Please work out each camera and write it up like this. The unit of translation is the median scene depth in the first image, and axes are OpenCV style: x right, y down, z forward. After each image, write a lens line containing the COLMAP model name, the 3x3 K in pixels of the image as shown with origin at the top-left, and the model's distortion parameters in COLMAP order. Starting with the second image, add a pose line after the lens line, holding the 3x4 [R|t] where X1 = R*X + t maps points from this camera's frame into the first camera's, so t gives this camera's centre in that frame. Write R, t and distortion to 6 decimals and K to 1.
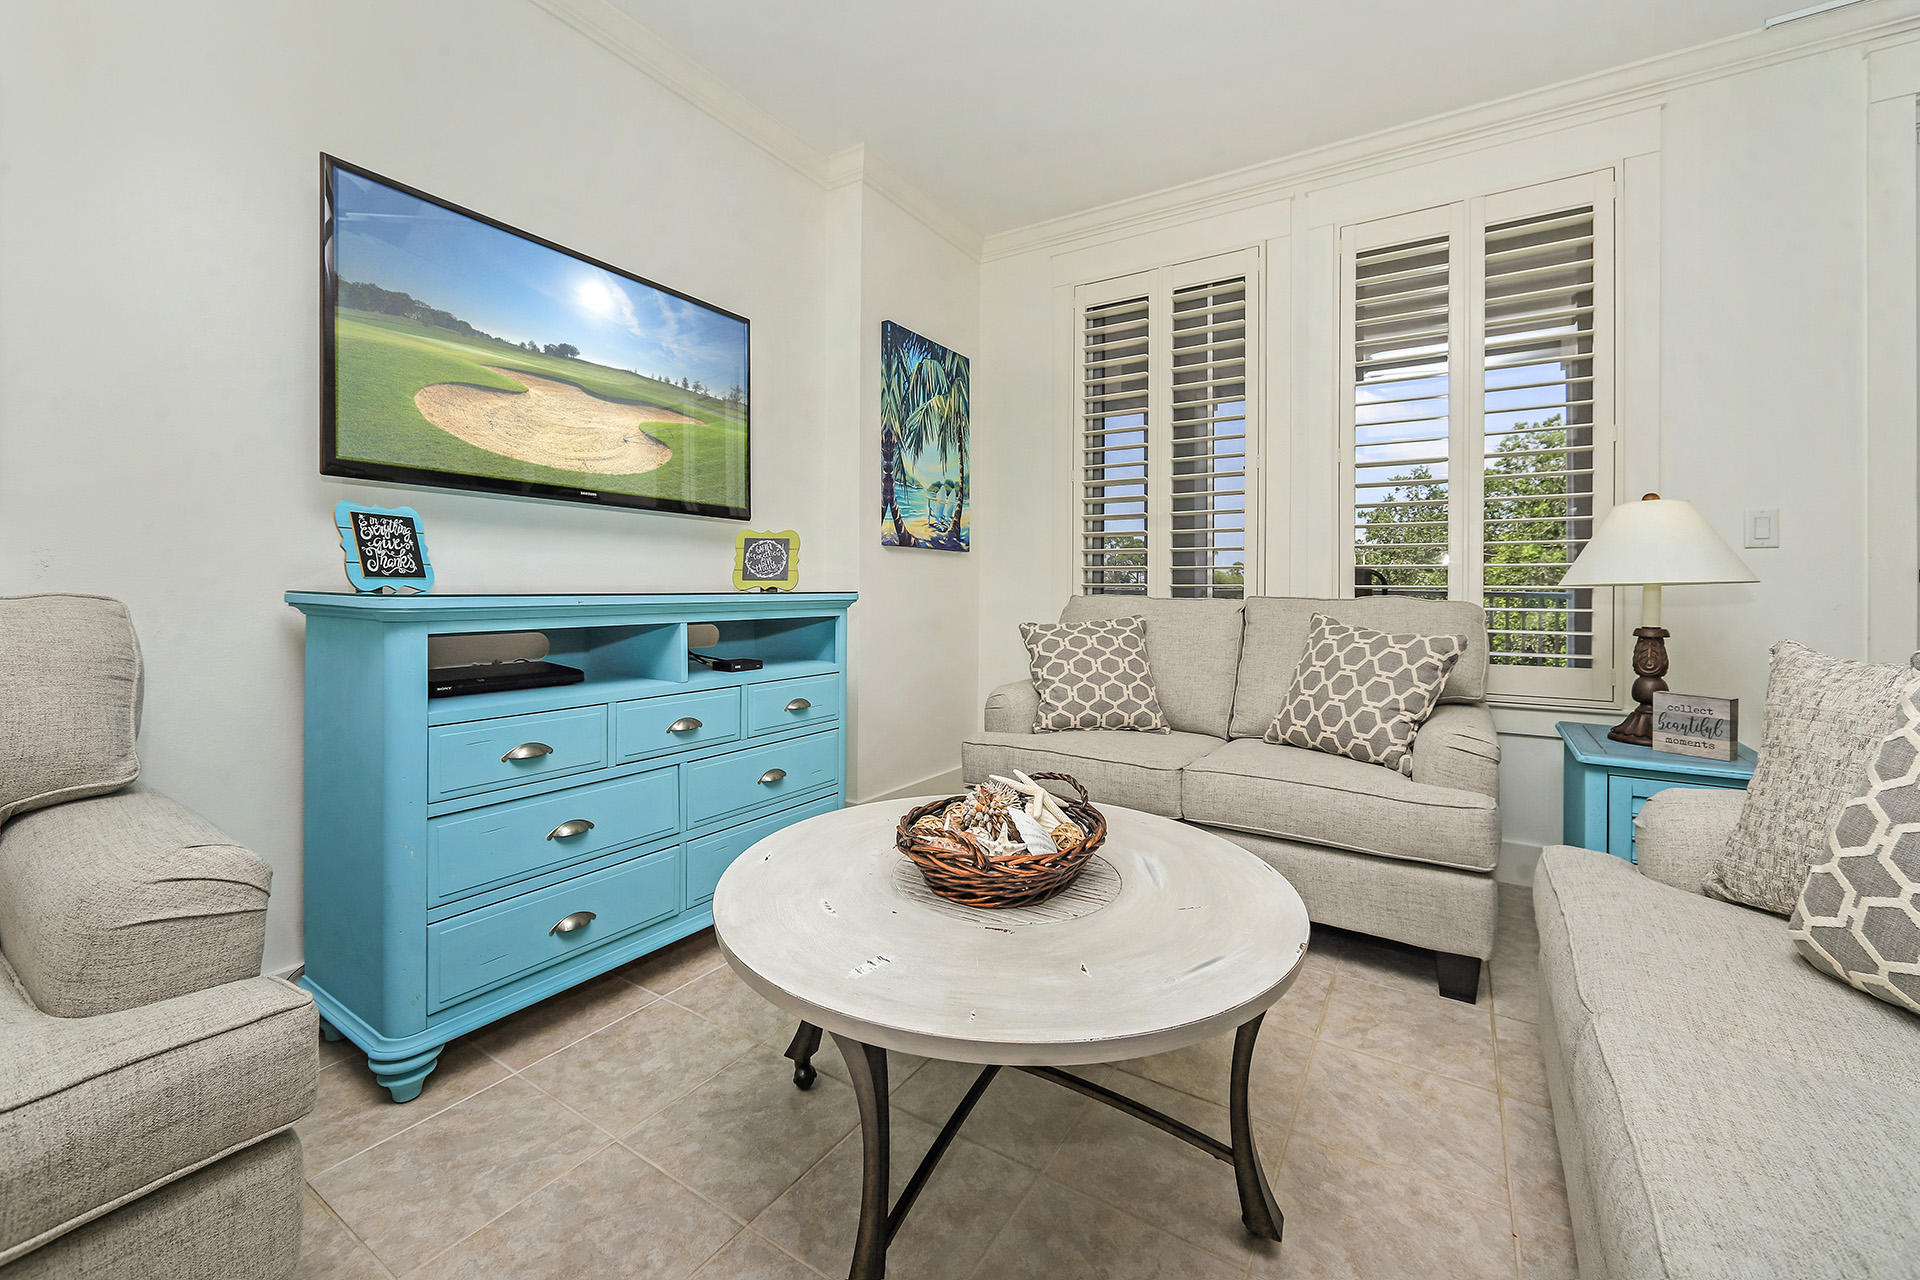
lens RADIAL K [[767.6, 0, 931.9], [0, 767.6, 625.0], [0, 0, 1]] dist [-0.009249, 0.000369]
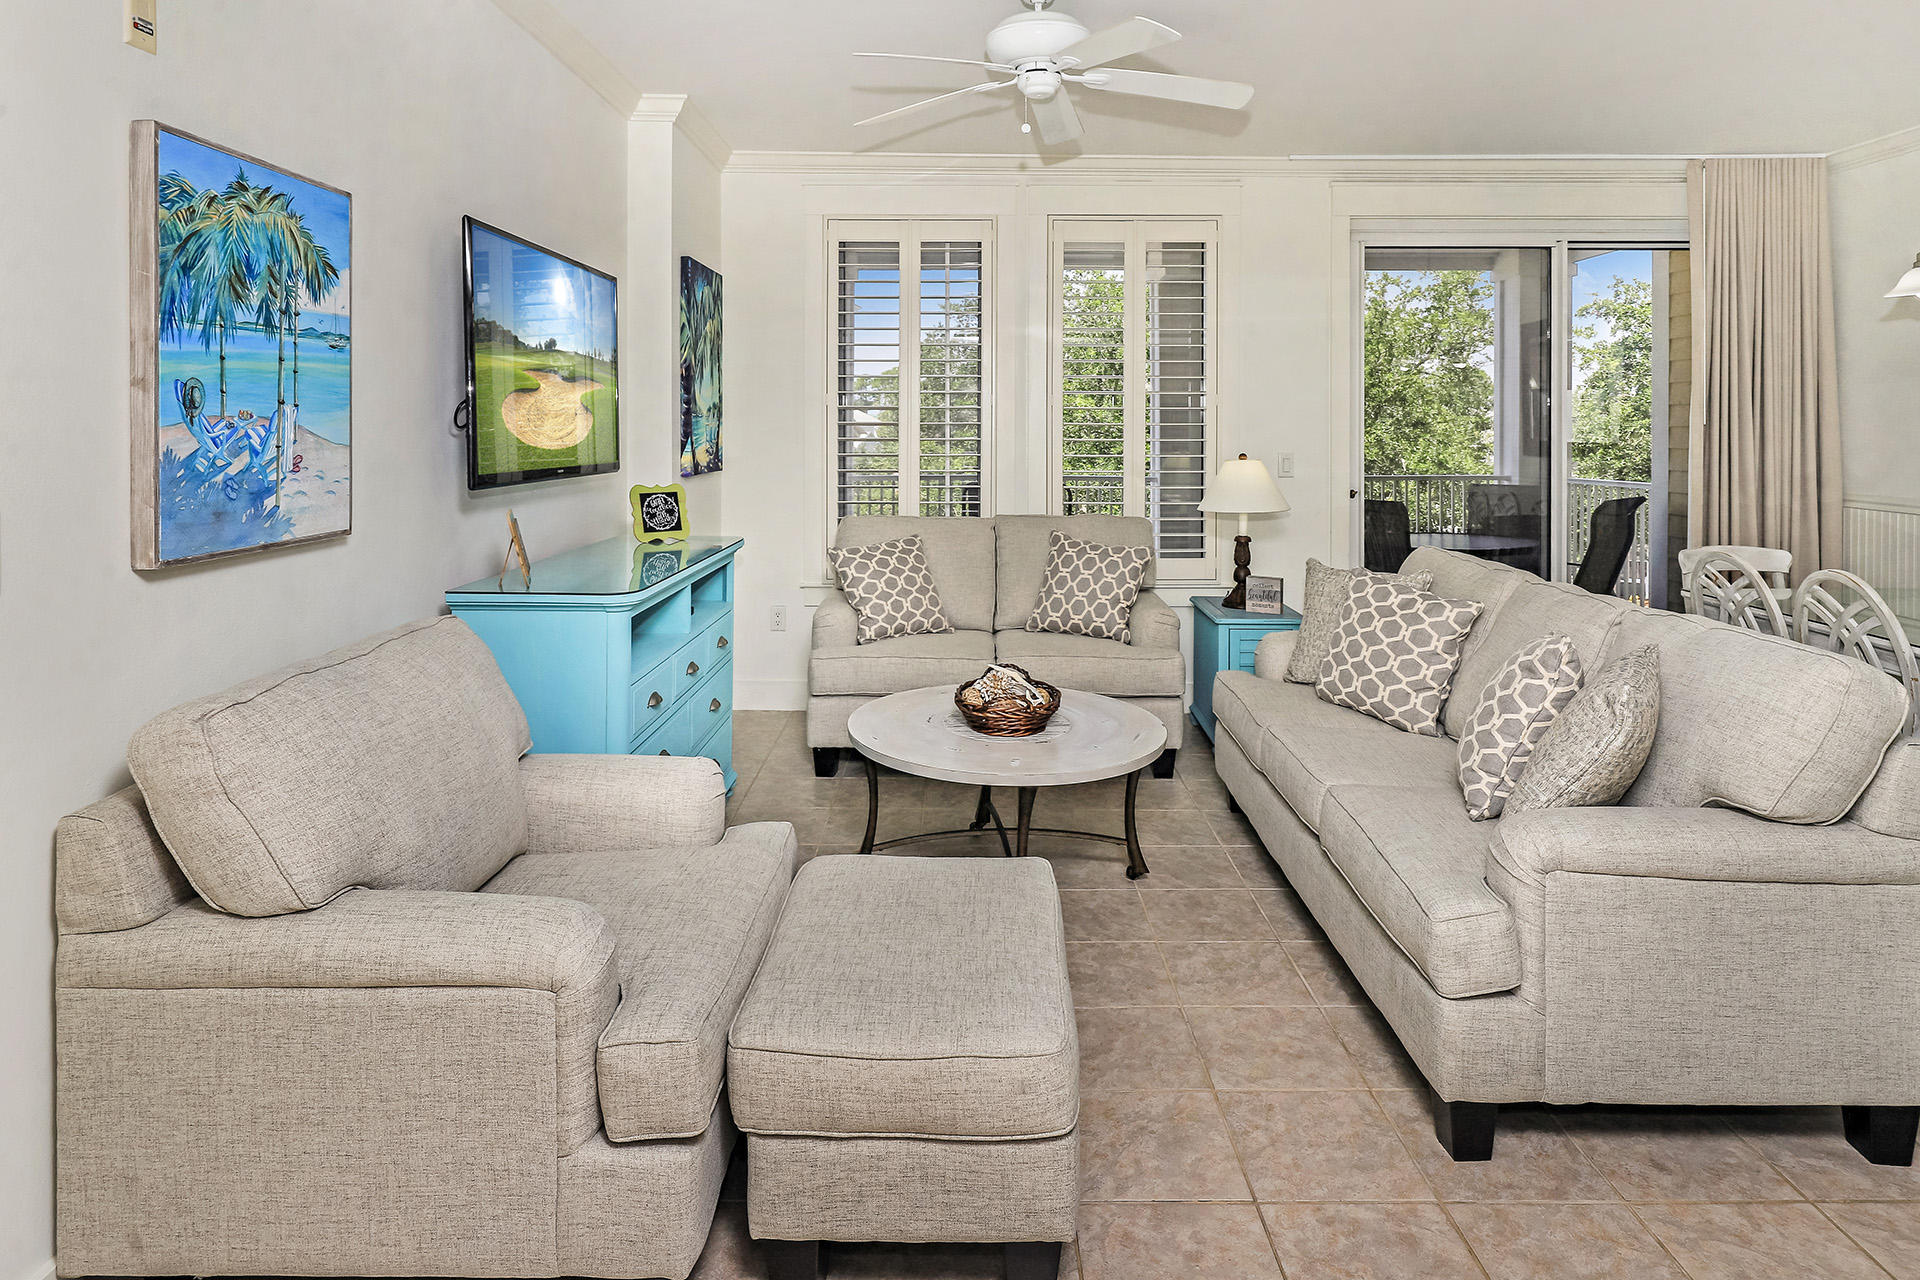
lens RADIAL K [[1169.0, 0, 959.1], [0, 1169.0, 556.9], [0, 0, 1]] dist [0.002045, 0.000525]
pose [[0.828035, -0.070032, 0.556286, -0.706881], [0.028245, 0.996119, 0.083361, -0.133098], [-0.559965, -0.053313, 0.826799, -0.539616]]
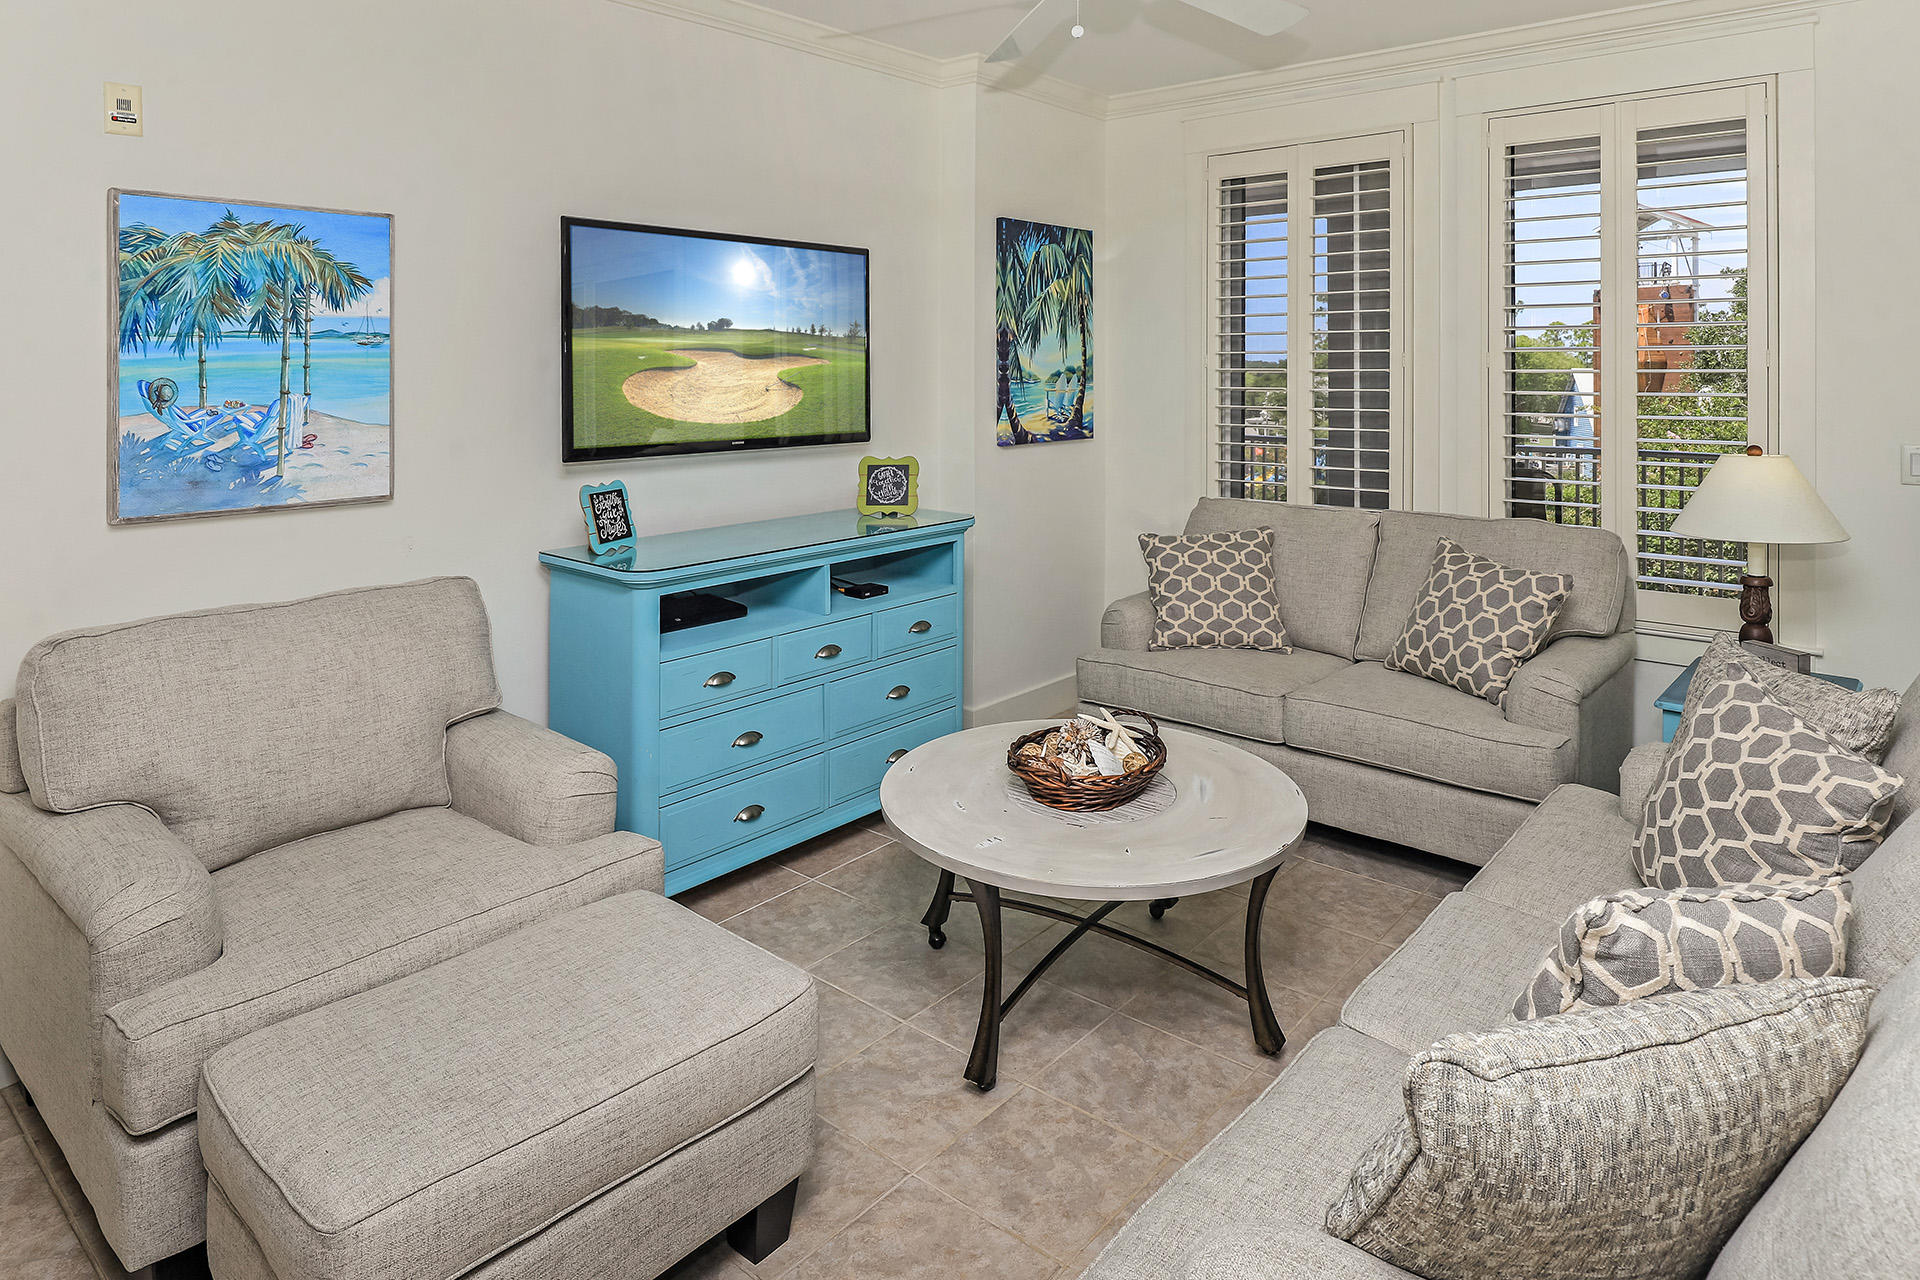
lens RADIAL K [[1143.7, 0, 909.6], [0, 1143.7, 460.7], [0, 0, 1]] dist [0.002839, -0.001520]
pose [[0.989727, -0.000260, -0.142972, 0.035381], [0.006035, 0.999183, 0.039965, -0.163227], [0.142844, -0.040417, 0.988920, -0.496318]]
